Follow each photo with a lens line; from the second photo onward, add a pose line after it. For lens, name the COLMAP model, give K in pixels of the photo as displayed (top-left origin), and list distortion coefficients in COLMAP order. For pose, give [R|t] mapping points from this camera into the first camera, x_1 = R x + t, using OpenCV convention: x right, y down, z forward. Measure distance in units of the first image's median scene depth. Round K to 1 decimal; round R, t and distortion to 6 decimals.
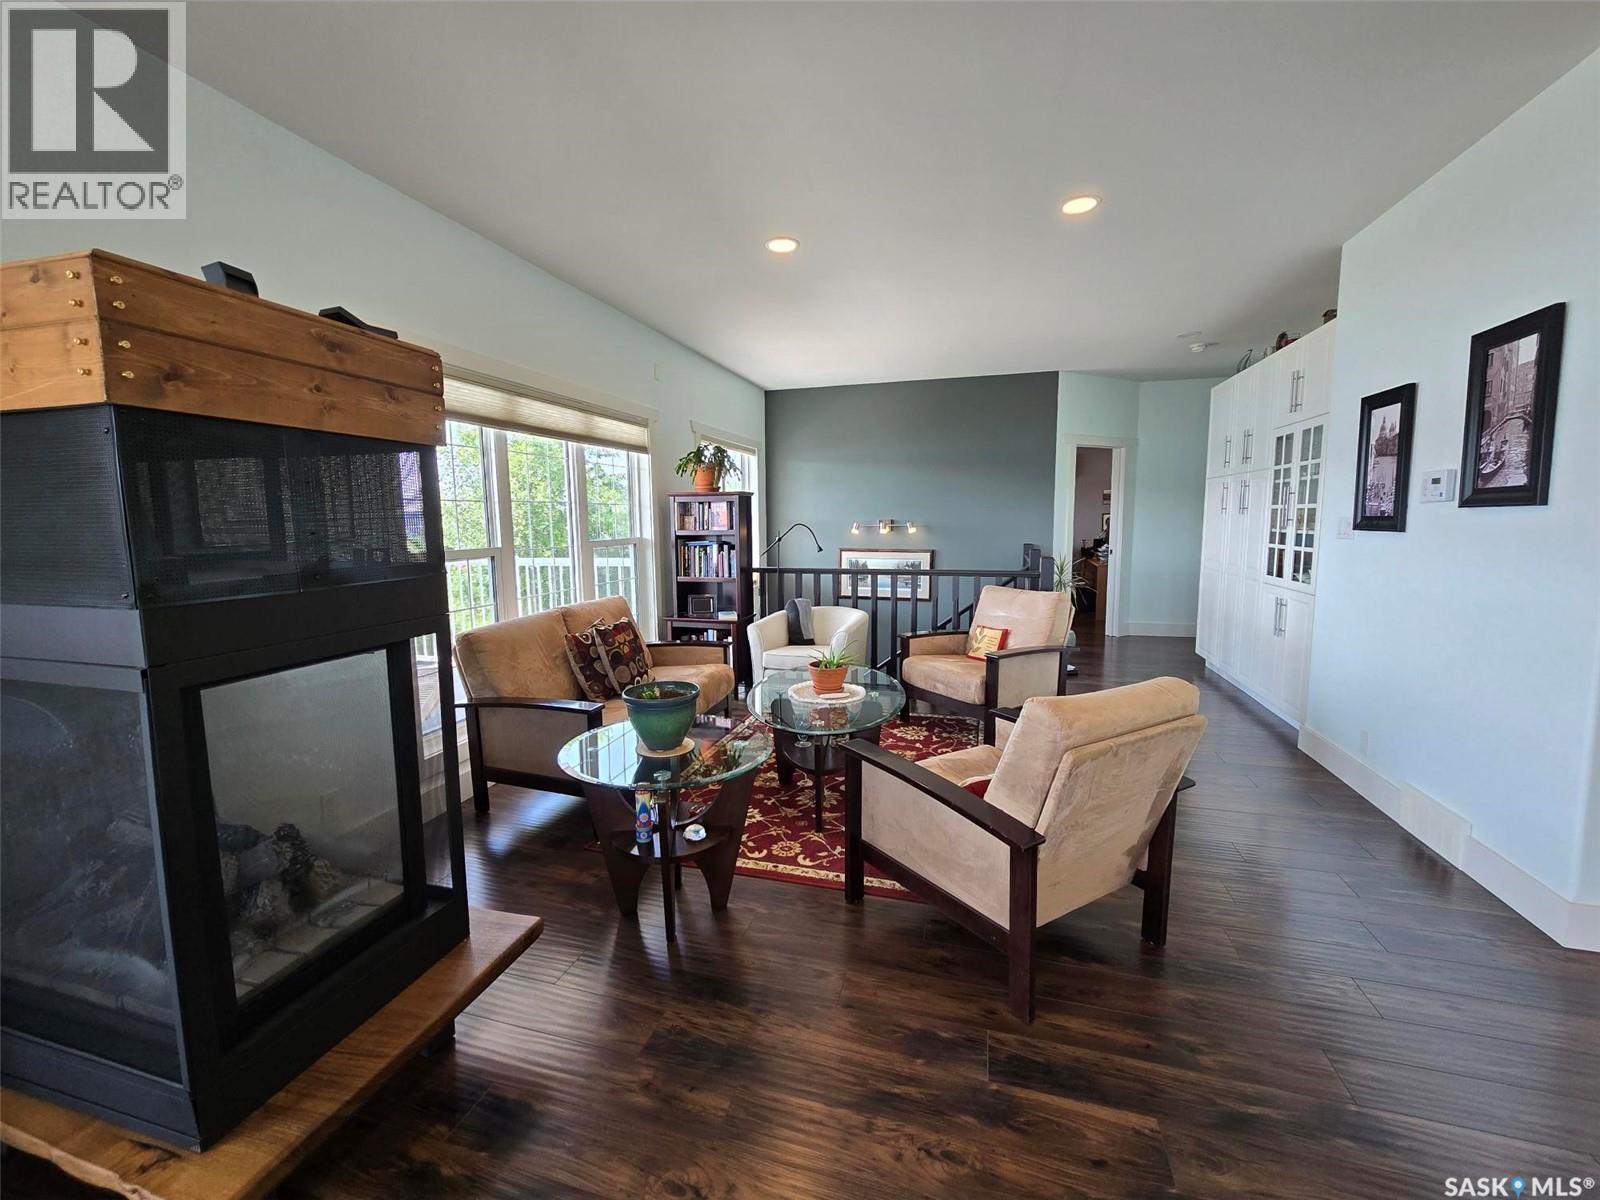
lens RADIAL K [[661.2, 0, 794.9], [0, 661.2, 595.0], [0, 0, 1]] dist [-0.002263, 0.001415]
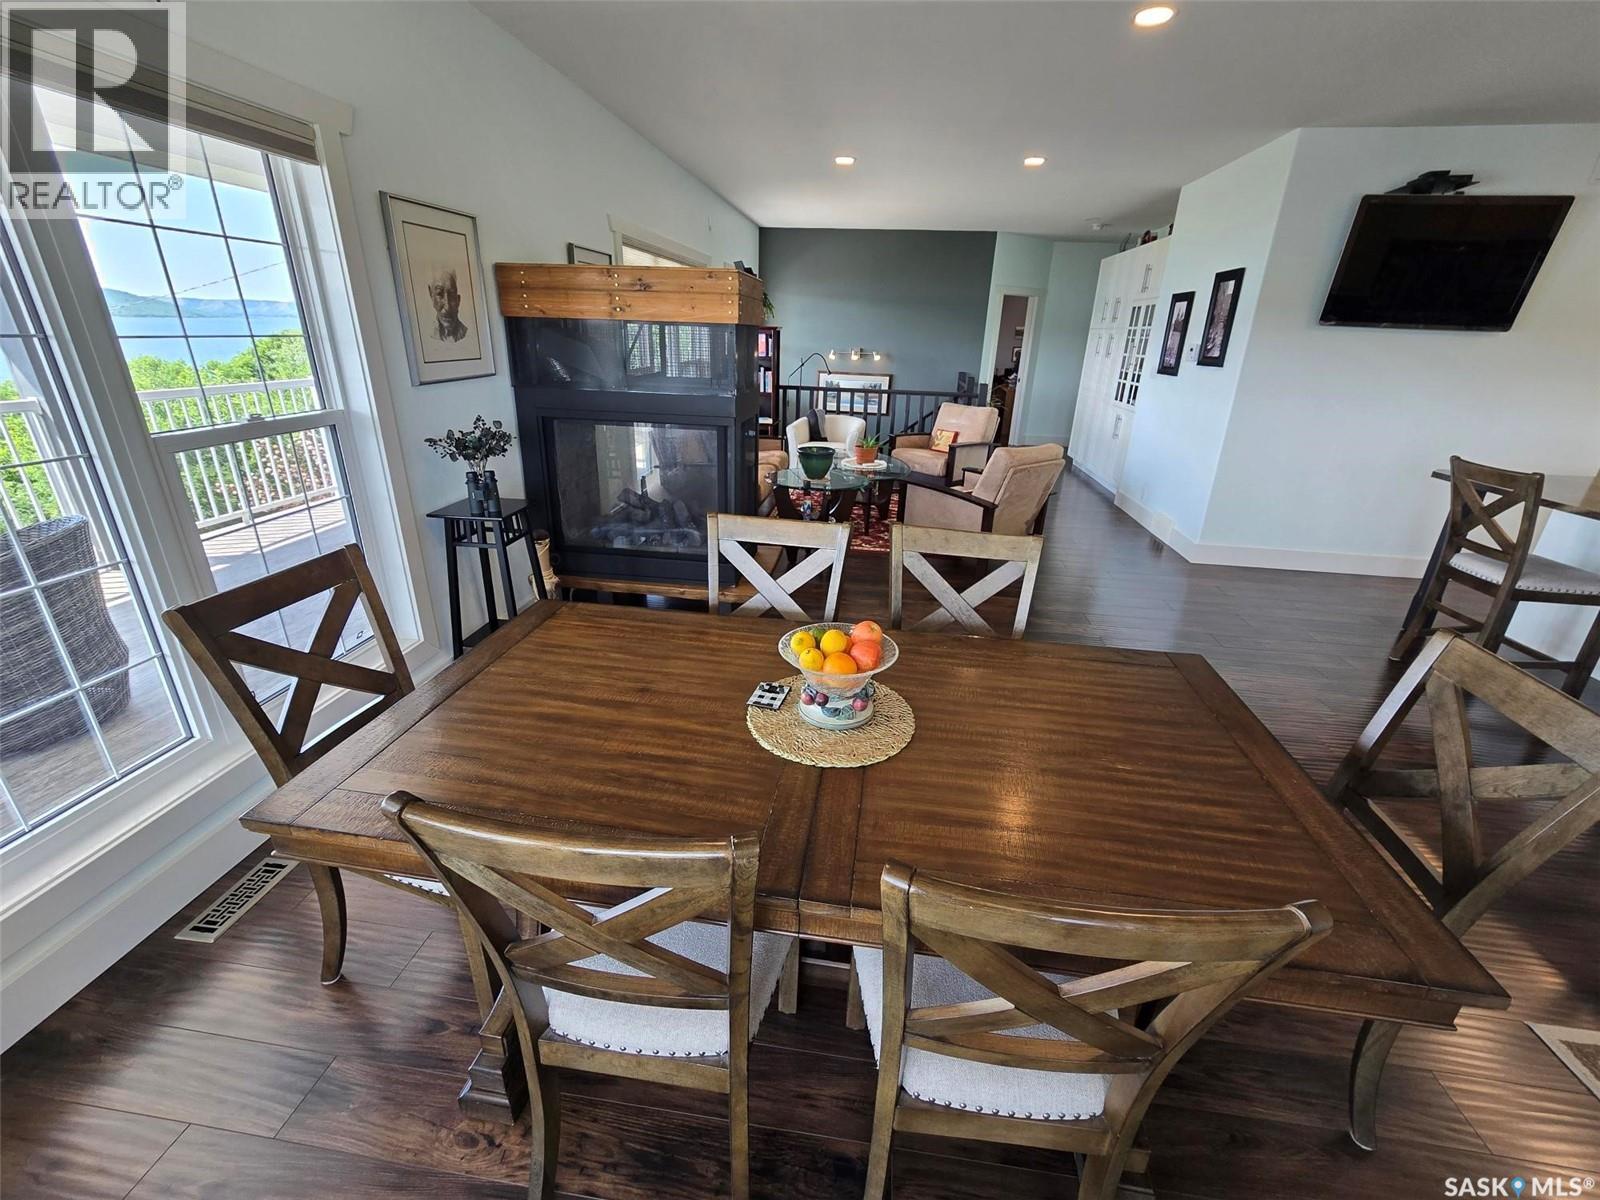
lens RADIAL K [[661.2, 0, 804.3], [0, 661.2, 594.2], [0, 0, 1]] dist [-0.002263, 0.001415]
pose [[0.986494, -0.021268, 0.162410, -0.293788], [-0.022071, 0.965232, 0.260461, 0.024016], [-0.162303, -0.260528, 0.951726, -0.521607]]
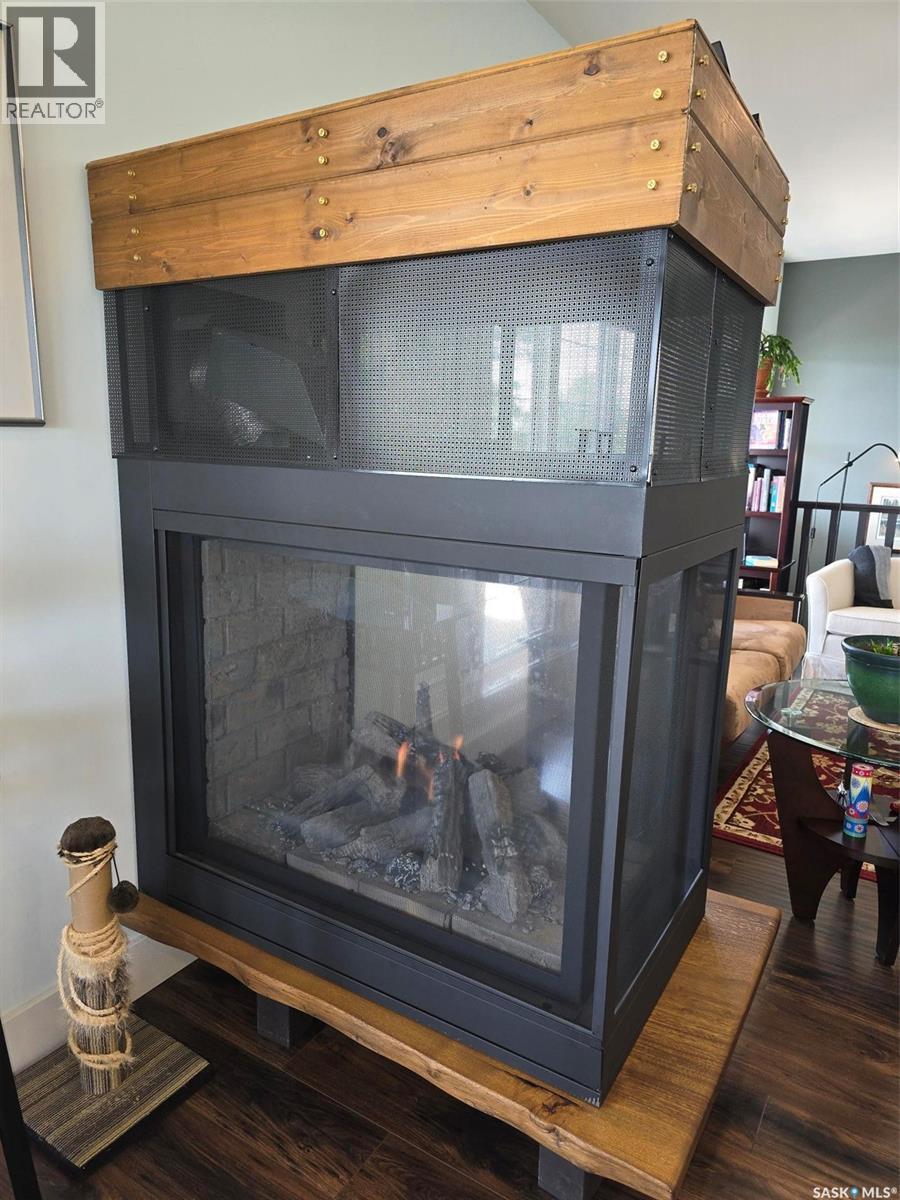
lens RADIAL K [[808.1, 0, 450.7], [0, 808.1, 611.2], [0, 0, 1]] dist [0.018145, 0.000412]
pose [[0.962542, 0.087085, -0.256767, -0.236138], [-0.063860, 0.993189, 0.097456, 0.023303], [0.263505, -0.077408, 0.961547, -0.015400]]
